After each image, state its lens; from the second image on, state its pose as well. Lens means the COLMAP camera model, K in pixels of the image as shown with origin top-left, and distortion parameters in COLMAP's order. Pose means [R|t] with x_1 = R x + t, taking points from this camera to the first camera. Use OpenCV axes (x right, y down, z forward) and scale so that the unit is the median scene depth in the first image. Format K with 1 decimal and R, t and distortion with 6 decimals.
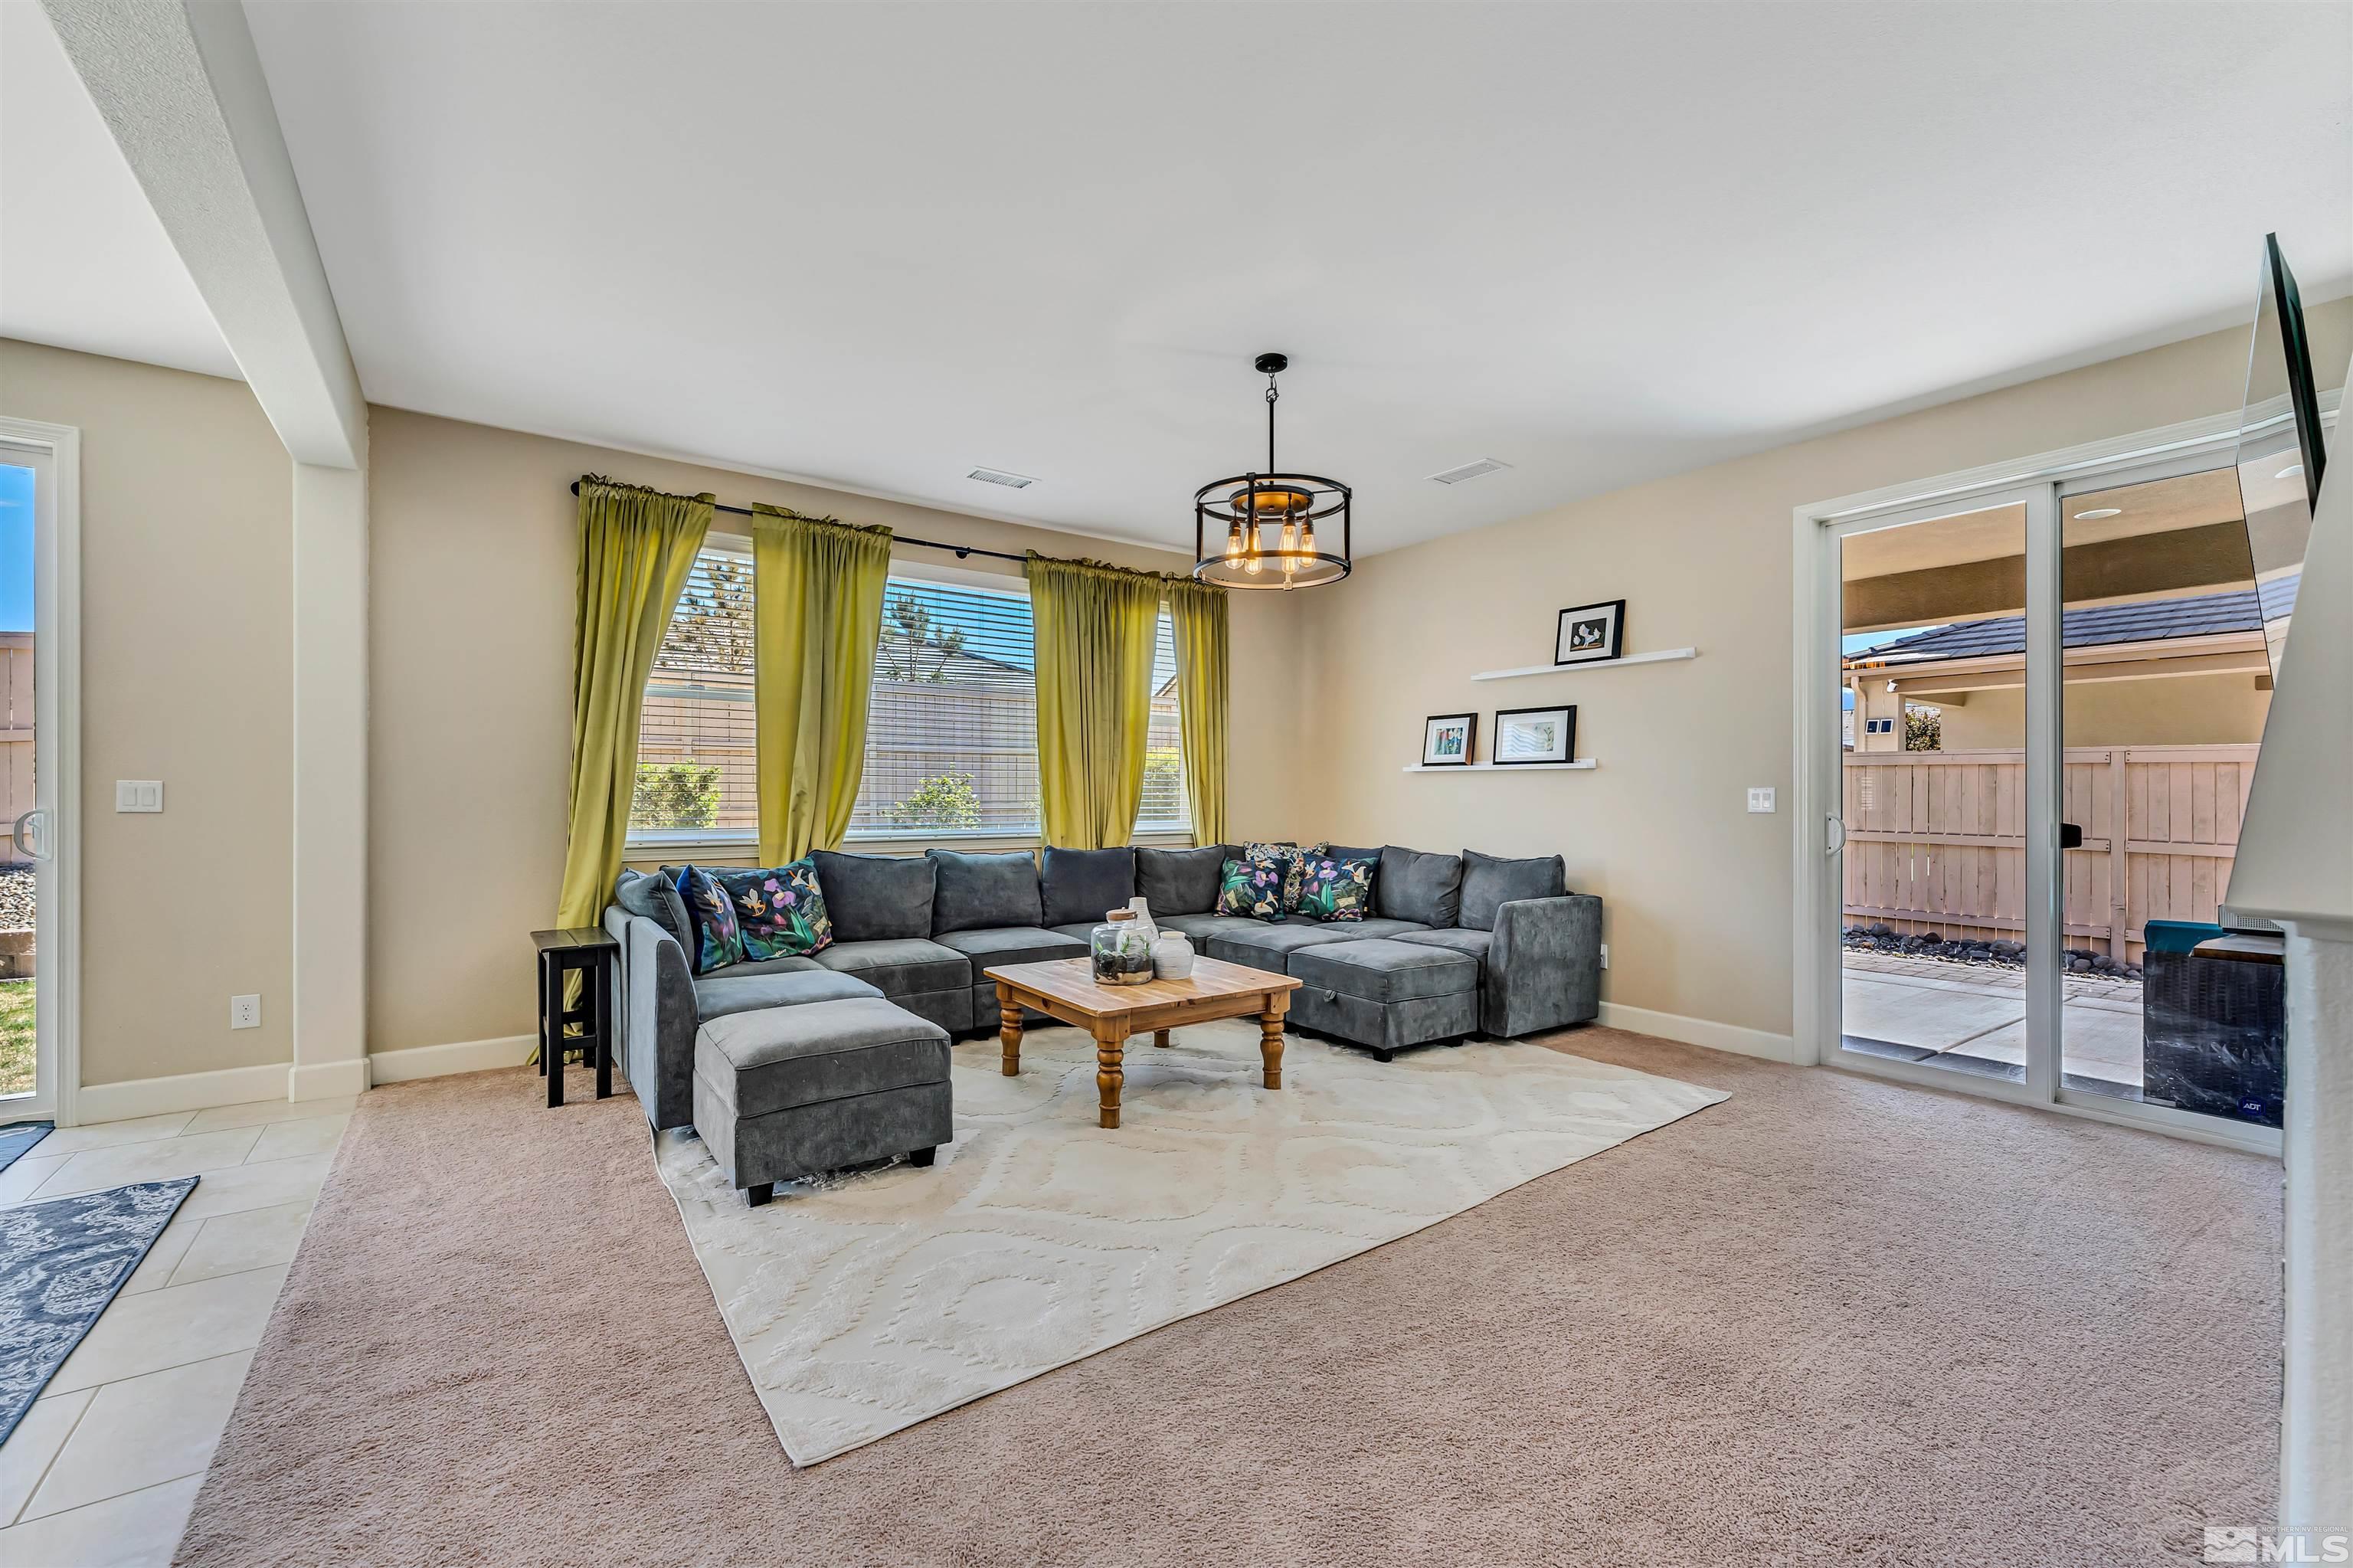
lens RADIAL K [[961.1, 0, 1168.0], [0, 961.1, 792.7], [0, 0, 1]] dist [-0.000224, -0.000399]
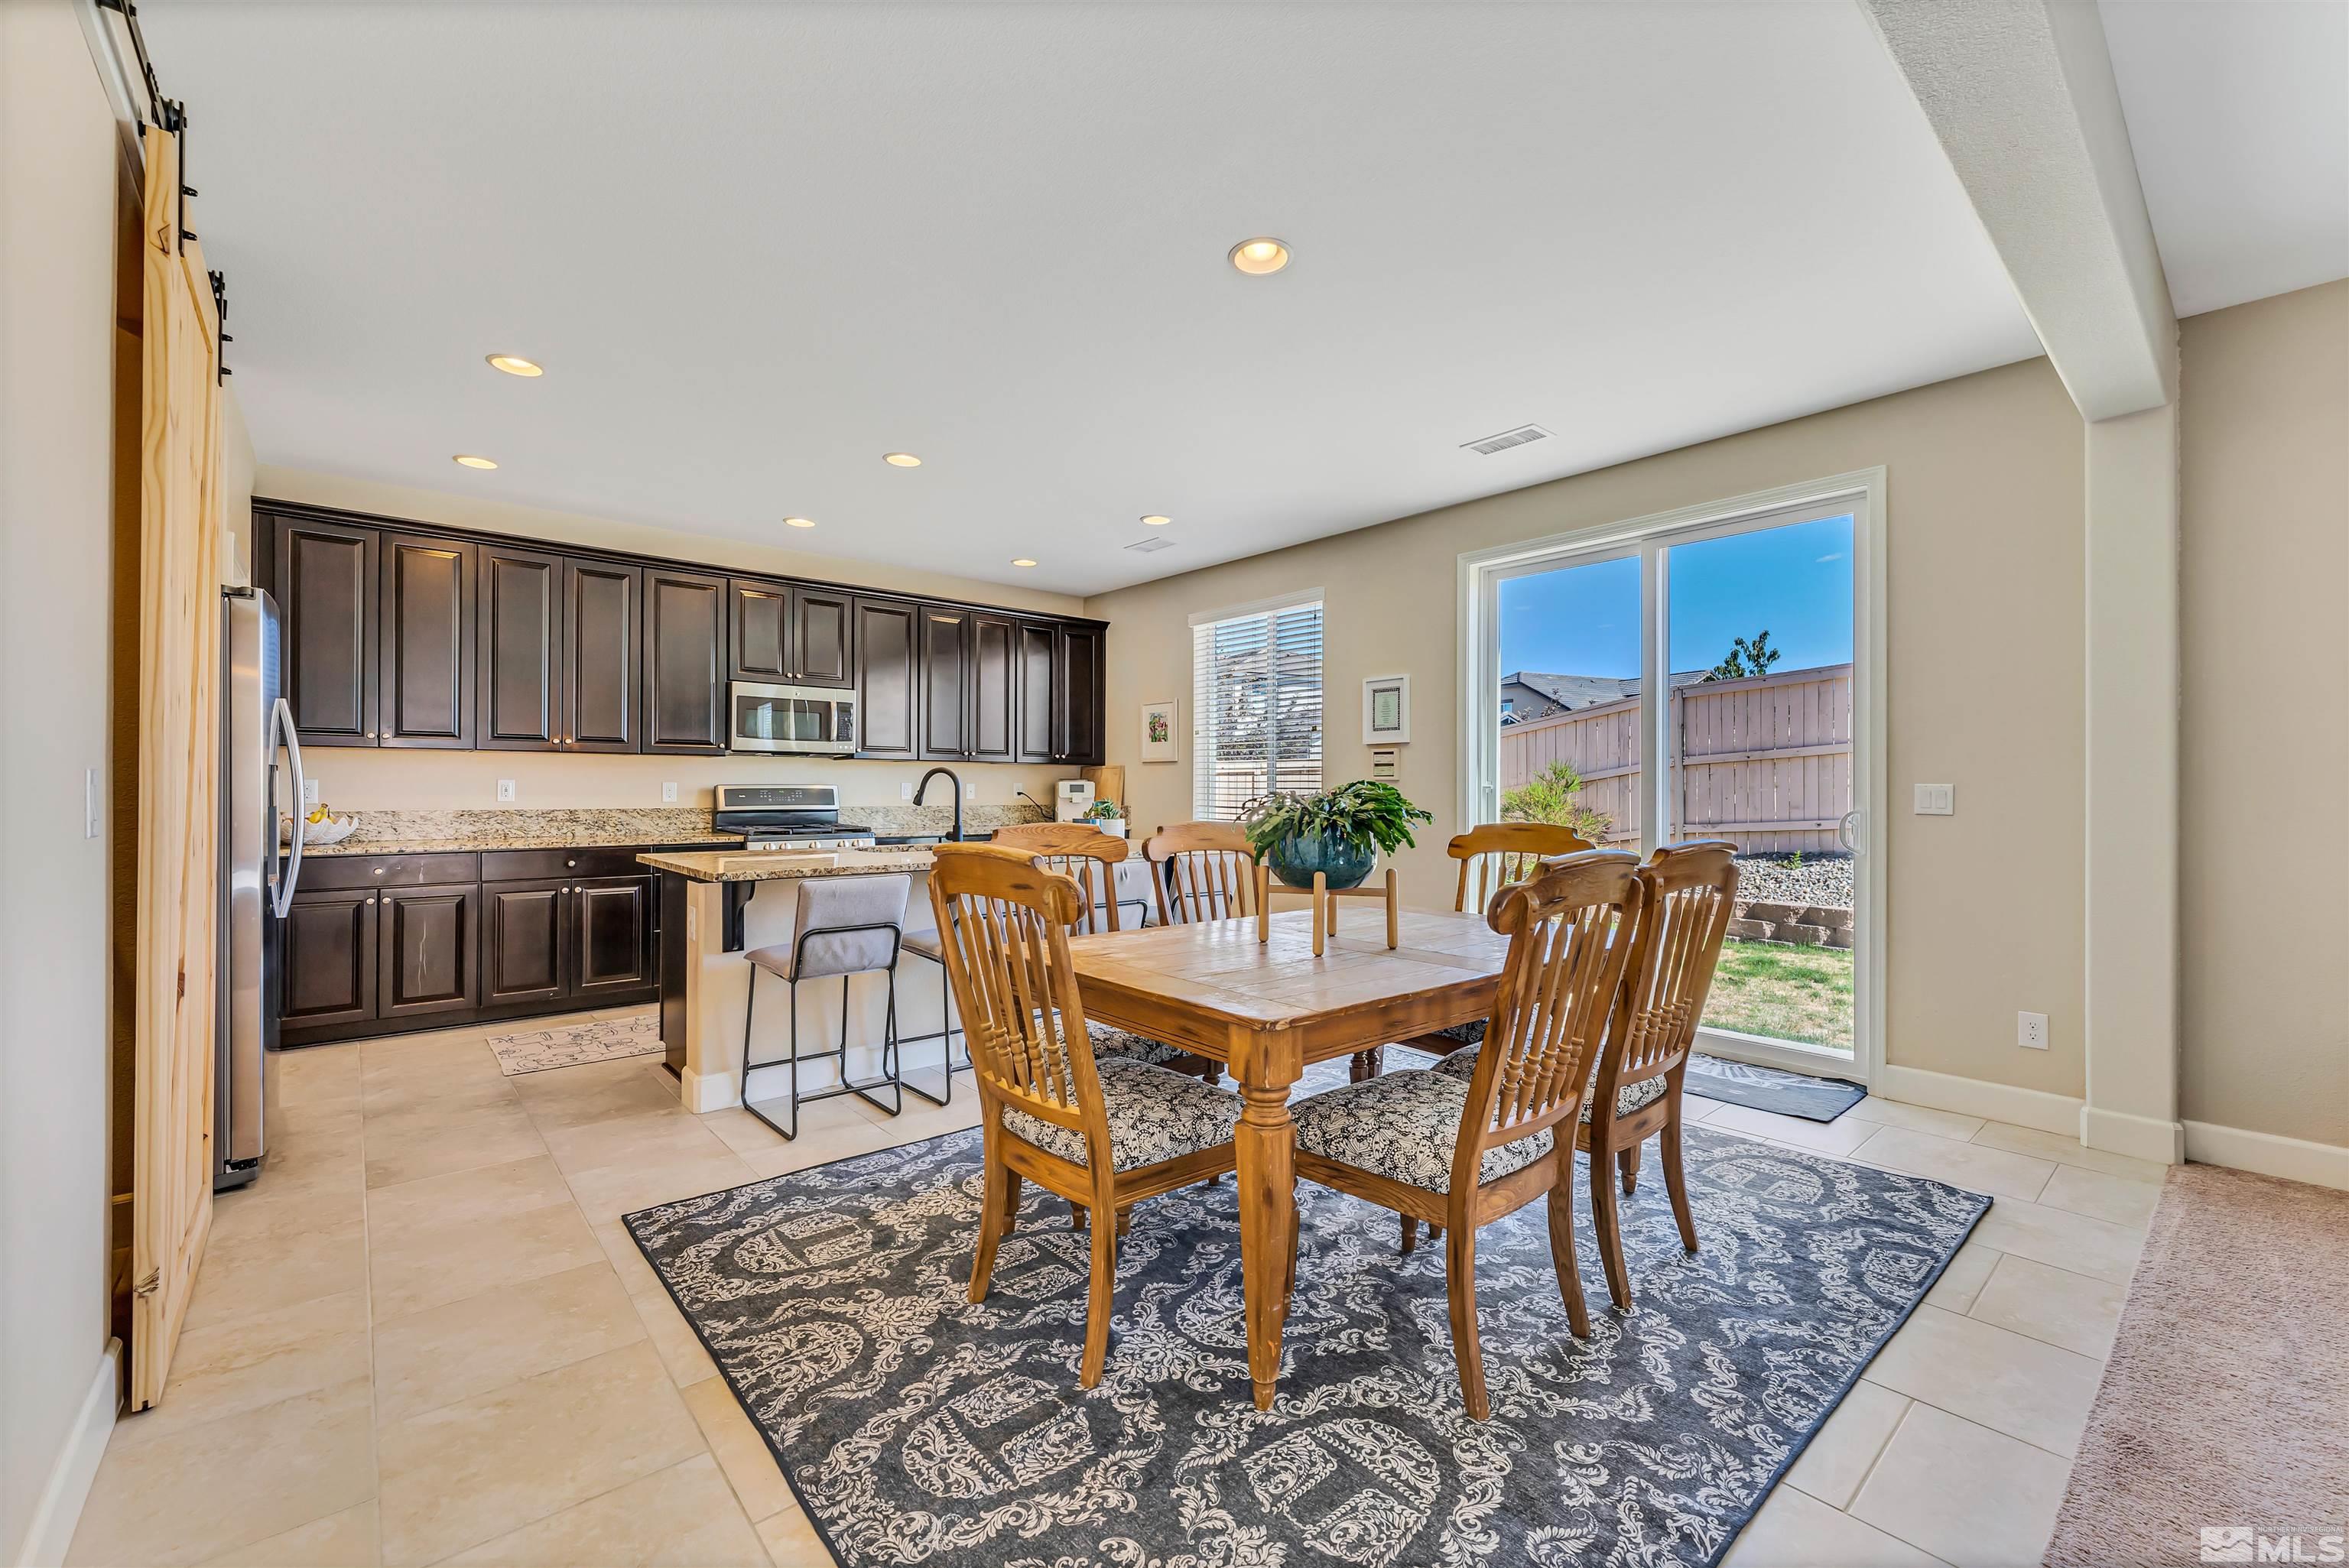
lens RADIAL K [[961.6, 0, 1172.7], [0, 961.6, 785.9], [0, 0, 1]] dist [-0.000772, -0.000215]
pose [[0.090905, -0.006395, -0.995839, -0.100793], [-0.005831, 0.999959, -0.006954, 0.001580], [0.995843, 0.006438, 0.090863, 0.077700]]
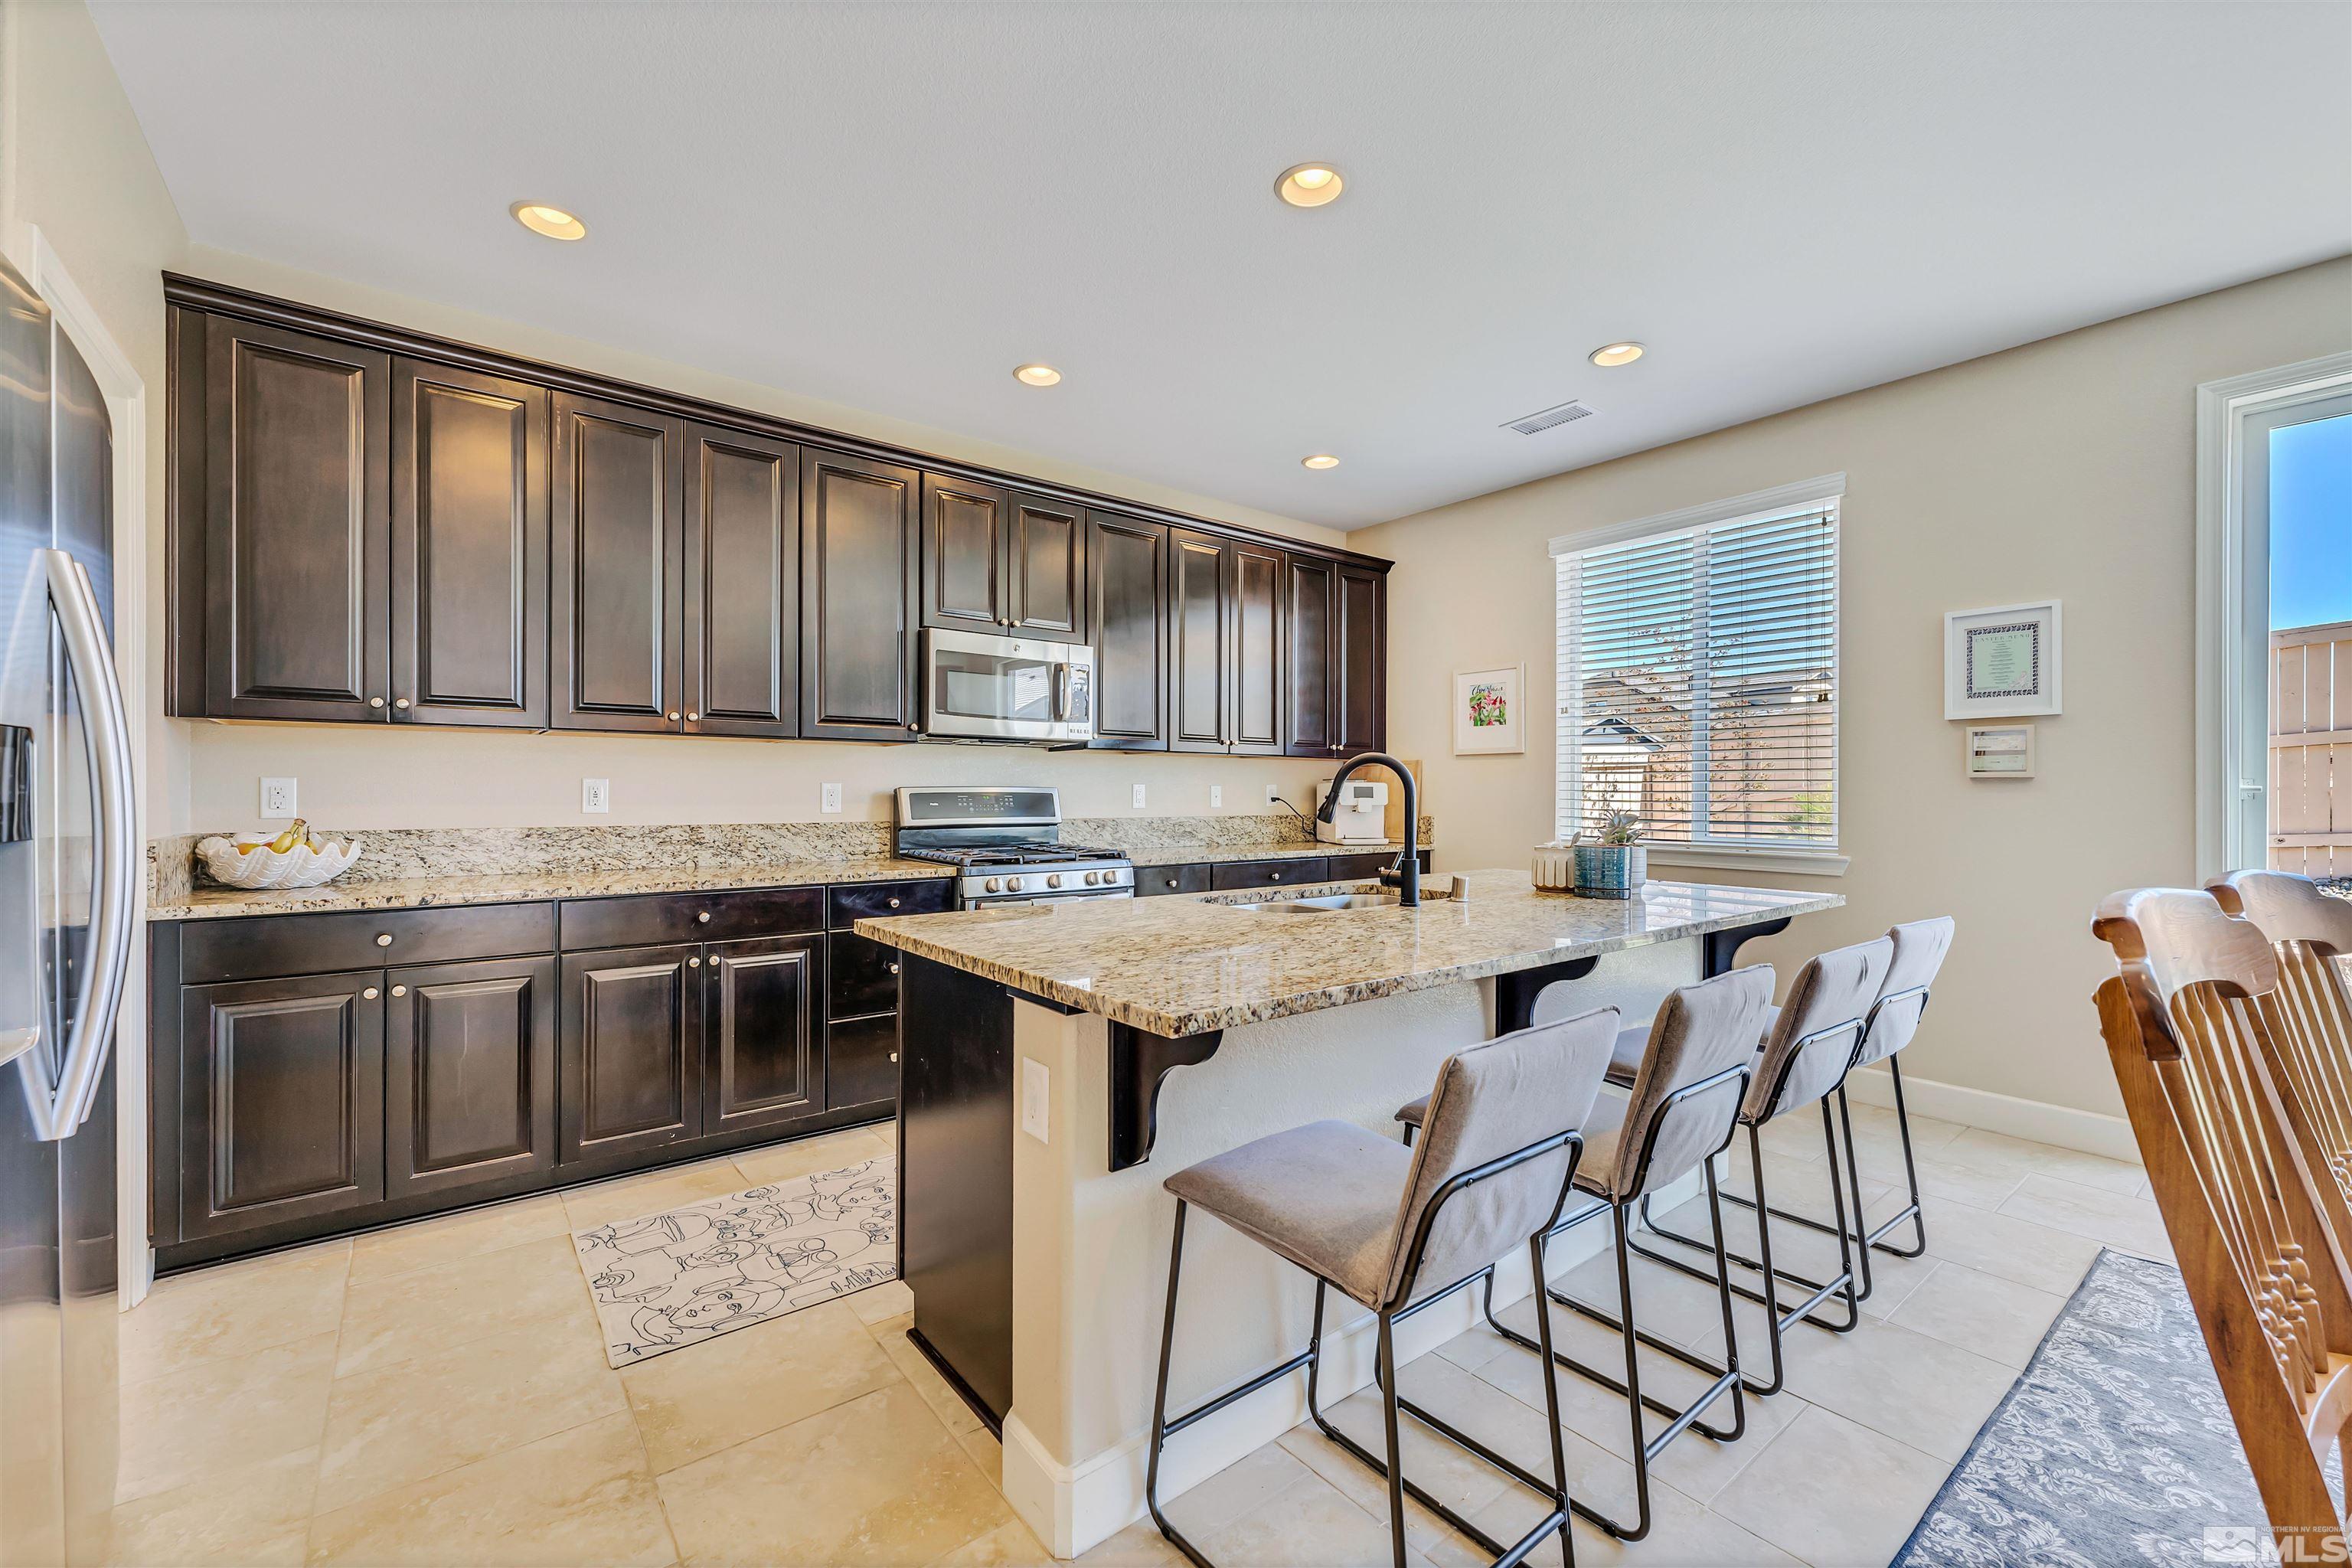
lens RADIAL K [[960.7, 0, 1167.5], [0, 960.7, 792.7], [0, 0, 1]] dist [-0.000224, -0.000399]
pose [[0.041649, -0.003427, -0.999126, -0.670742], [-0.005491, 0.999978, -0.003659, 0.001774], [0.999117, 0.005638, 0.041629, -0.268284]]
